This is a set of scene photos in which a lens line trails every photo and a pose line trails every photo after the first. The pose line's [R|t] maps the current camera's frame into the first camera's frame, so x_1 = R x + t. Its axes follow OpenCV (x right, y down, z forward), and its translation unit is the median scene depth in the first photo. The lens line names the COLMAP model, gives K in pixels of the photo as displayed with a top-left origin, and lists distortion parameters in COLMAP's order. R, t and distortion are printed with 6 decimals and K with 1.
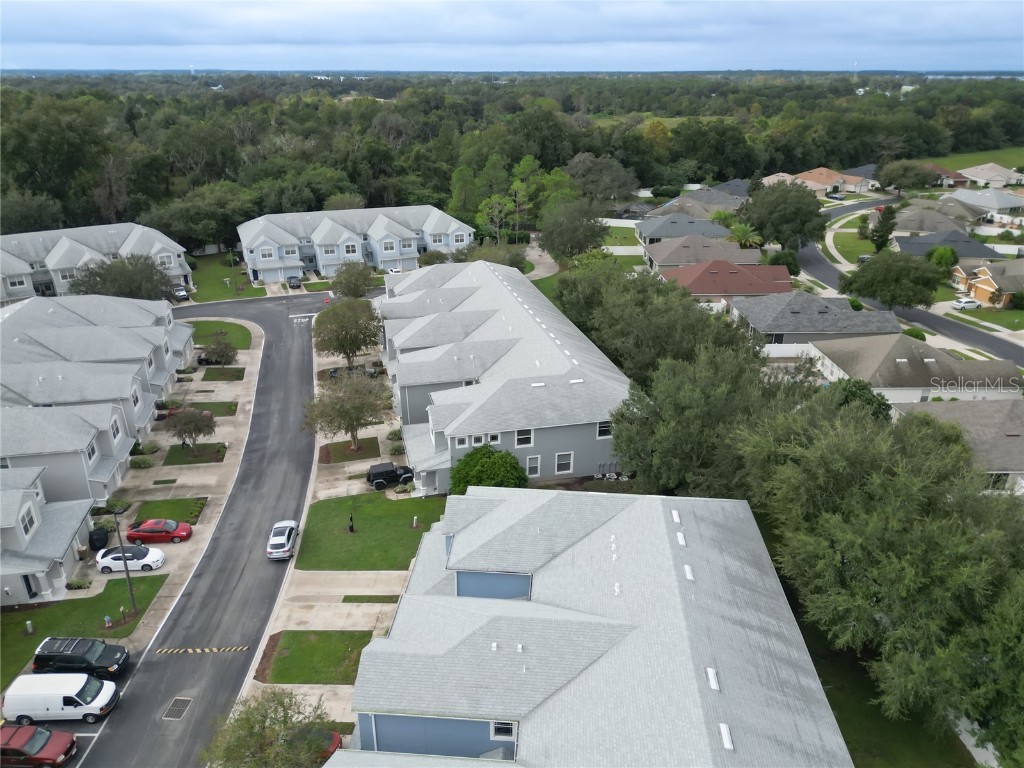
lens RADIAL K [[732.7, 0, 512.0], [0, 732.7, 384.0], [0, 0, 1]] dist [0.033165, -0.045864]
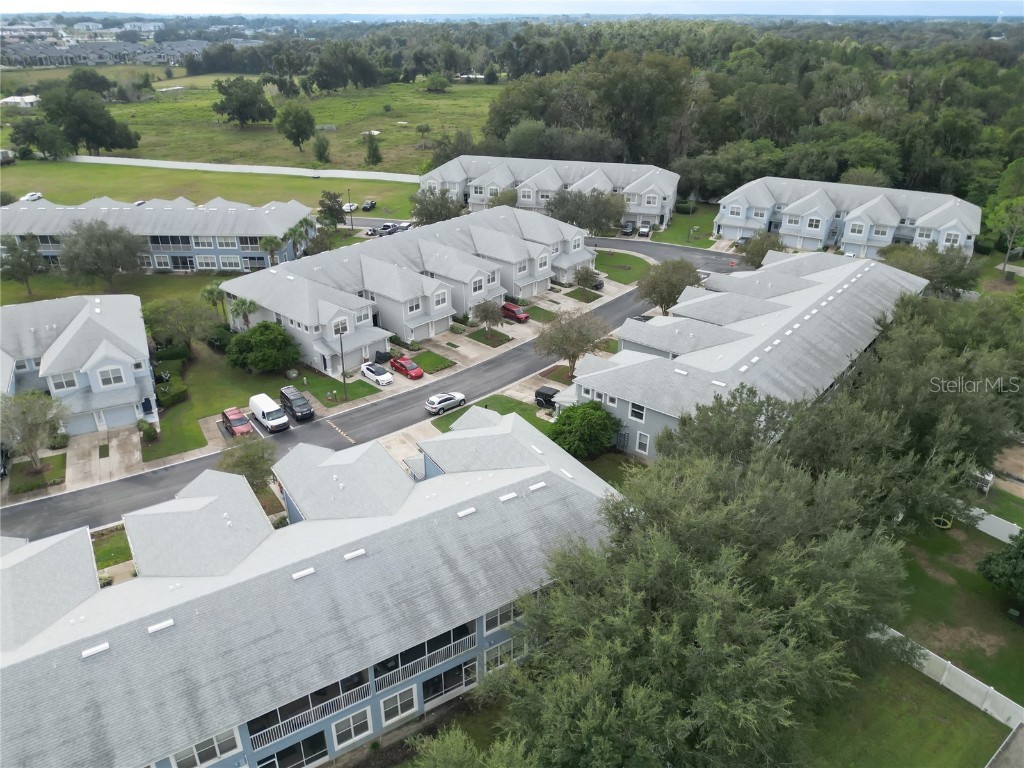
lens RADIAL K [[732.7, 0, 512.0], [0, 732.7, 384.0], [0, 0, 1]] dist [0.033165, -0.045864]
pose [[0.597347, 0.357020, -0.718132, 0.354255], [-0.311835, 0.928381, 0.202159, -0.065714], [0.738874, 0.103180, 0.665897, 0.087449]]
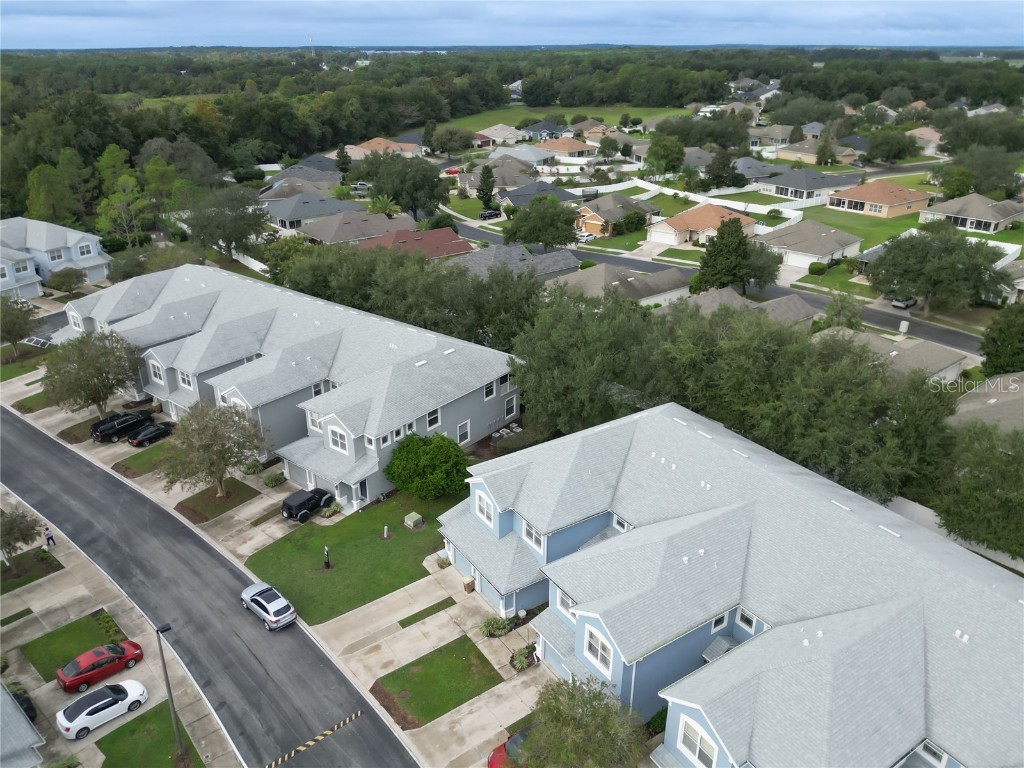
lens RADIAL K [[760.1, 0, 512.0], [0, 760.1, 384.0], [0, 0, 1]] dist [0.006561, -0.035478]
pose [[0.787904, -0.251660, 0.562027, -0.249392], [0.242164, 0.965772, 0.092955, -0.021609], [-0.566183, 0.062863, 0.821879, 0.056589]]
